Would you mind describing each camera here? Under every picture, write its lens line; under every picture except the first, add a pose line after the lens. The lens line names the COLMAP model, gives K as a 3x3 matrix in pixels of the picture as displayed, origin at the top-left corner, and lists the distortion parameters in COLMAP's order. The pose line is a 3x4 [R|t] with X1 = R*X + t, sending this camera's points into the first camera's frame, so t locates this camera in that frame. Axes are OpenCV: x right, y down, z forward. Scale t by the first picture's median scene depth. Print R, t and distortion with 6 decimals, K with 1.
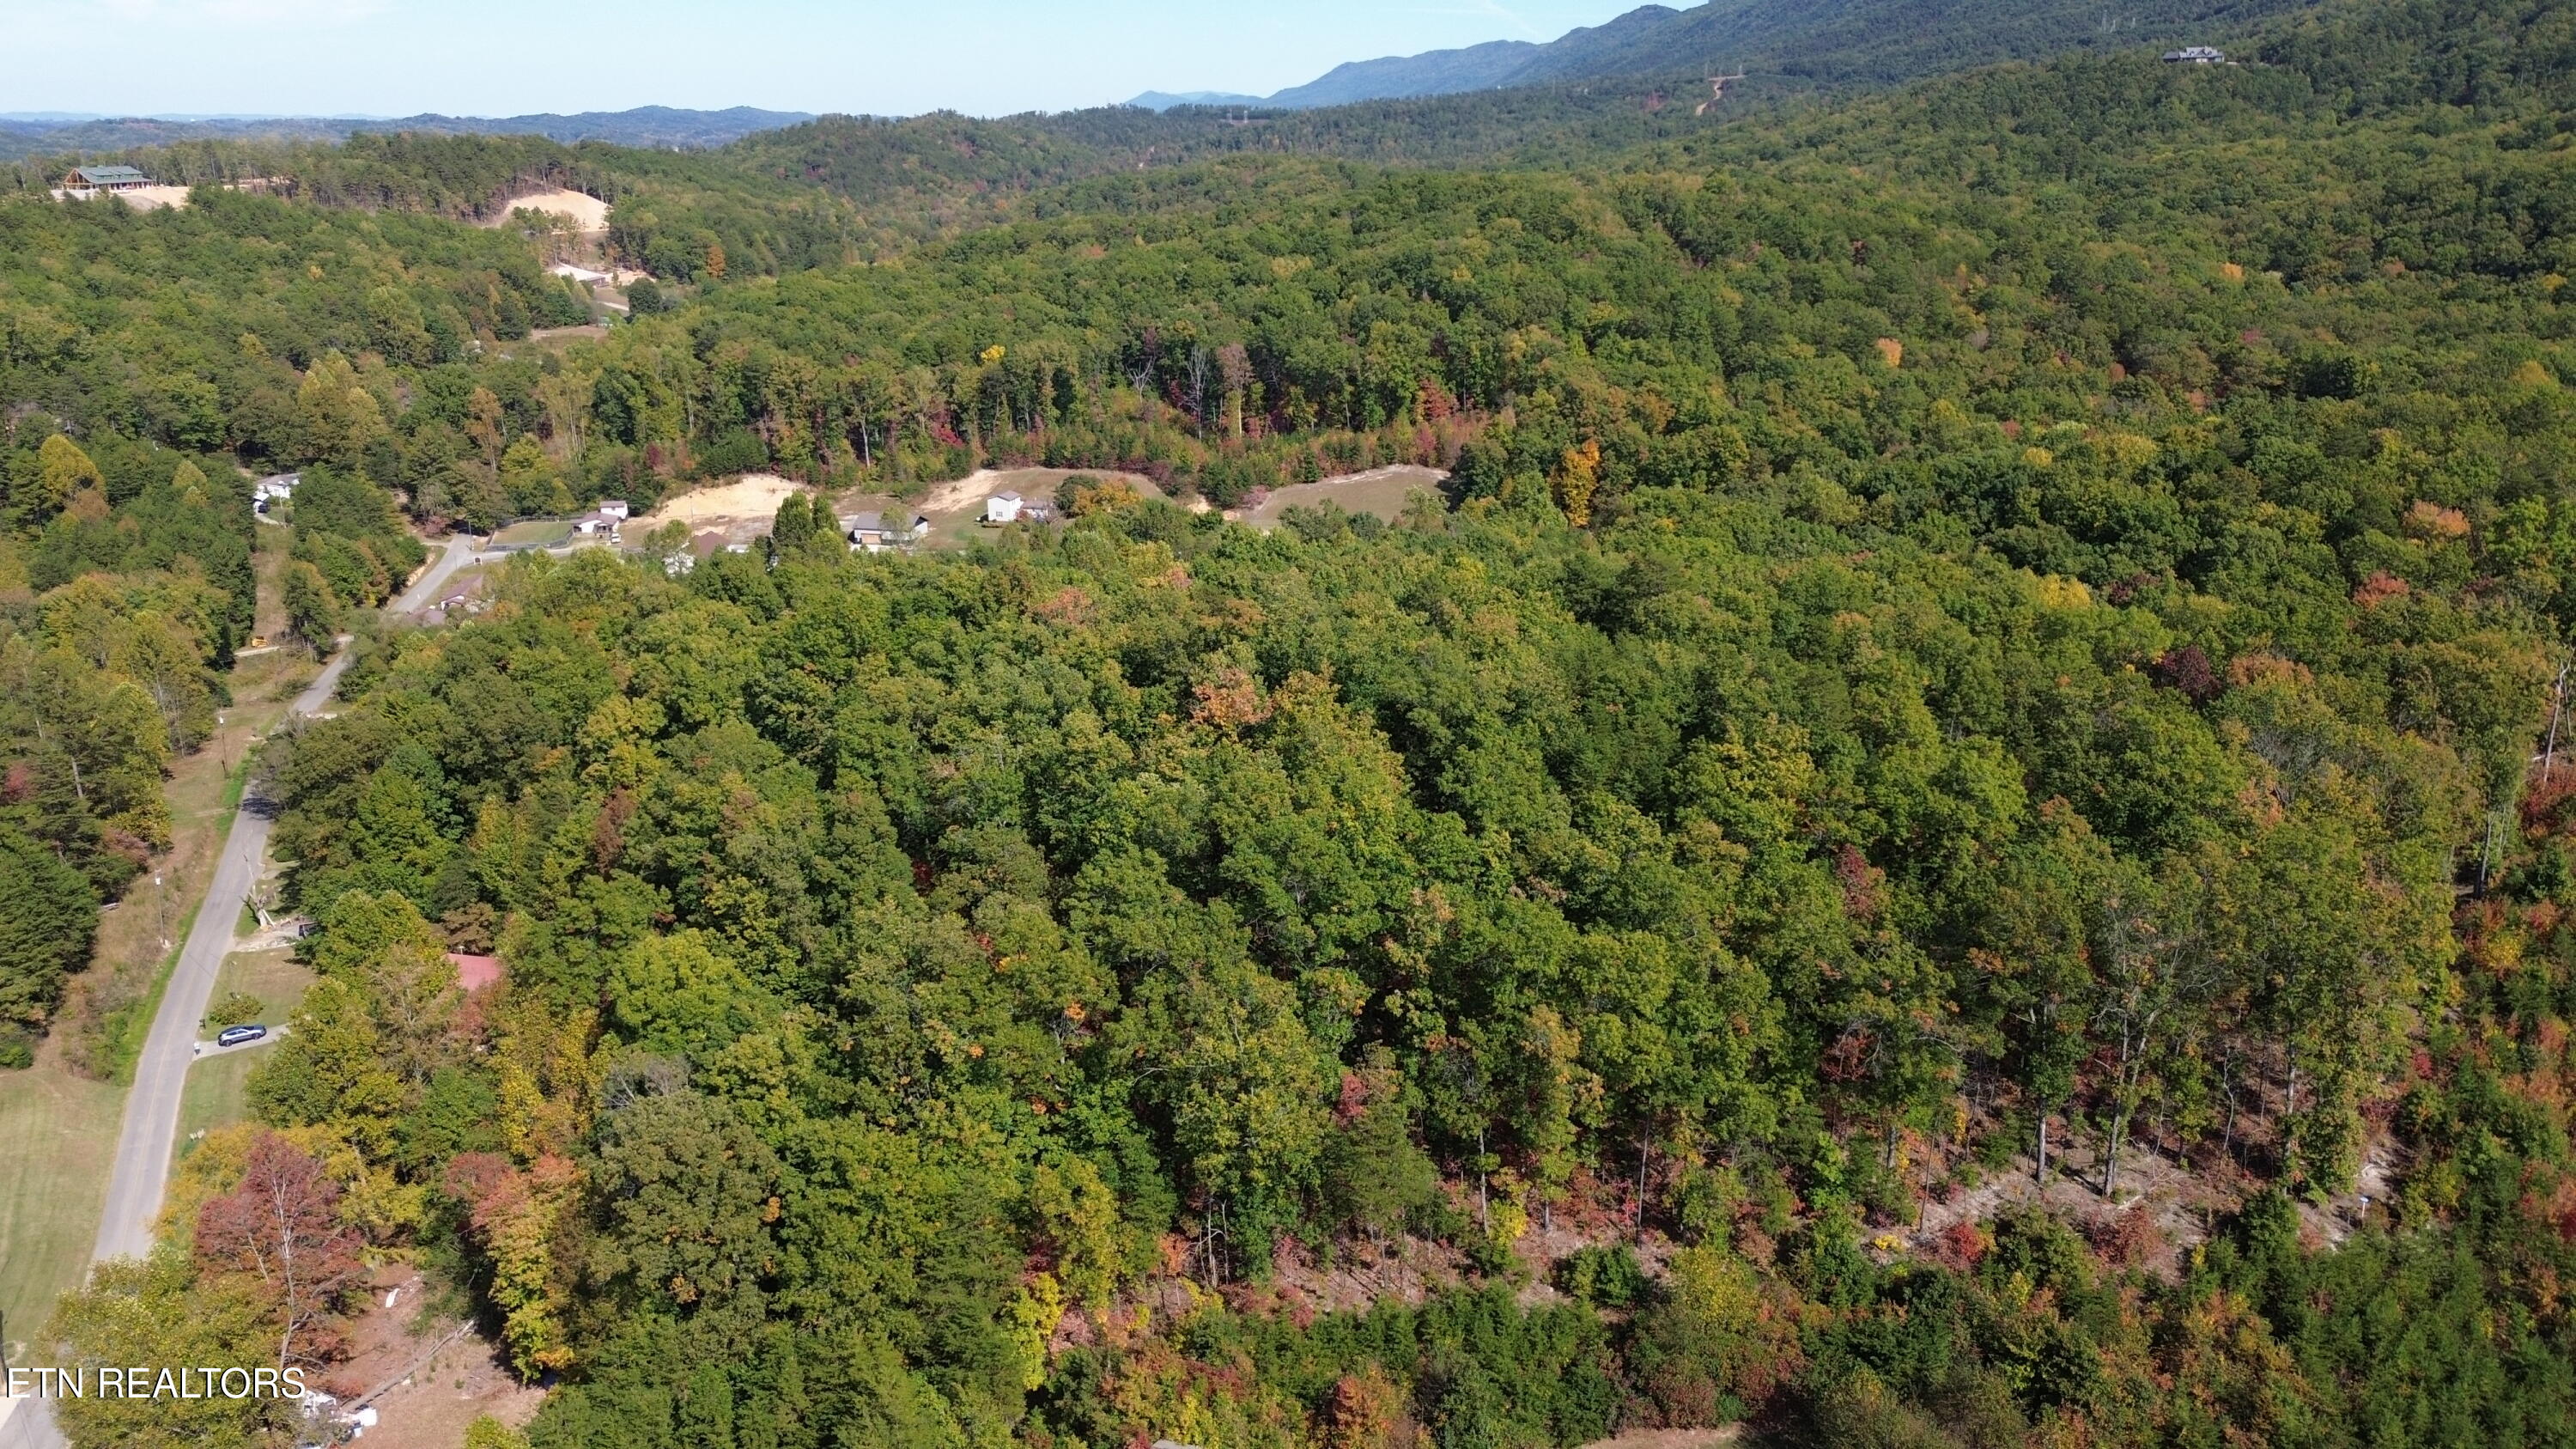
lens RADIAL K [[1823.3, 0, 1291.7], [0, 1823.3, 729.7], [0, 0, 1]] dist [0.054668, -0.037035]
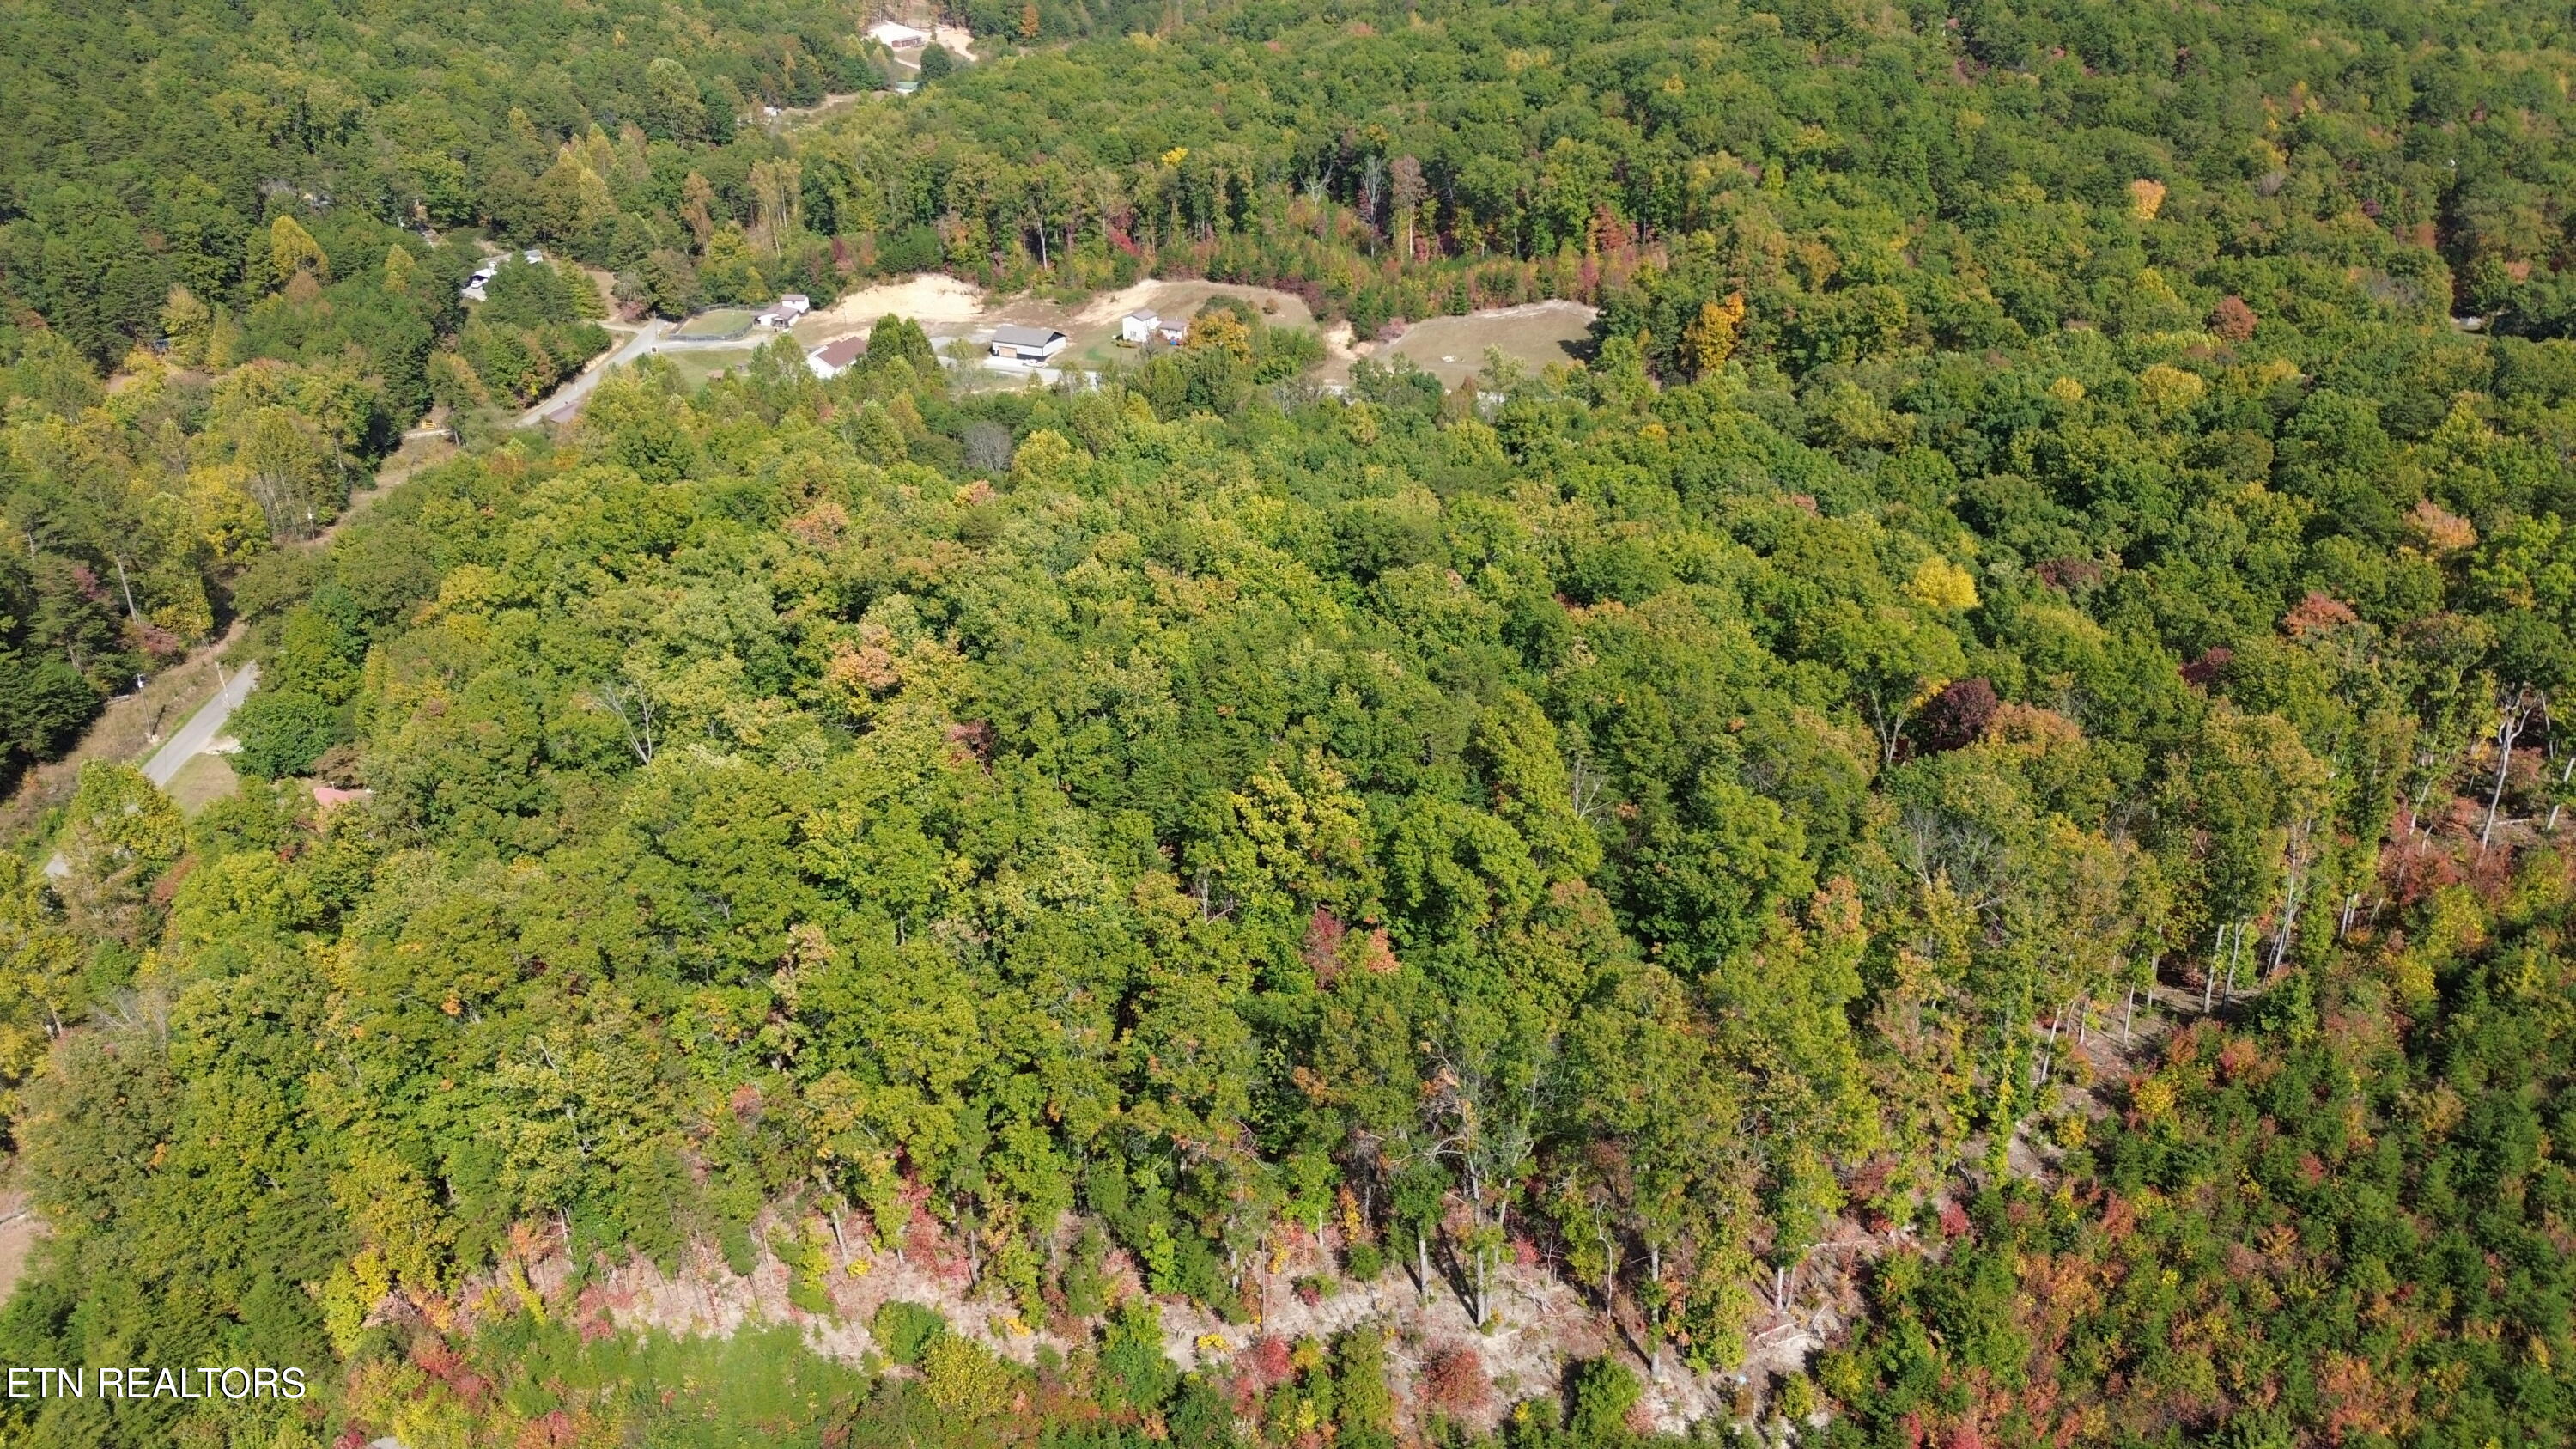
lens RADIAL K [[1823.3, 0, 1272.1], [0, 1823.3, 727.8], [0, 0, 1]] dist [0.054668, -0.037035]
pose [[0.971609, 0.105128, -0.211953, 0.135742], [-0.076686, 0.987427, 0.138227, -0.045918], [0.223819, -0.118049, 0.967455, 0.028486]]
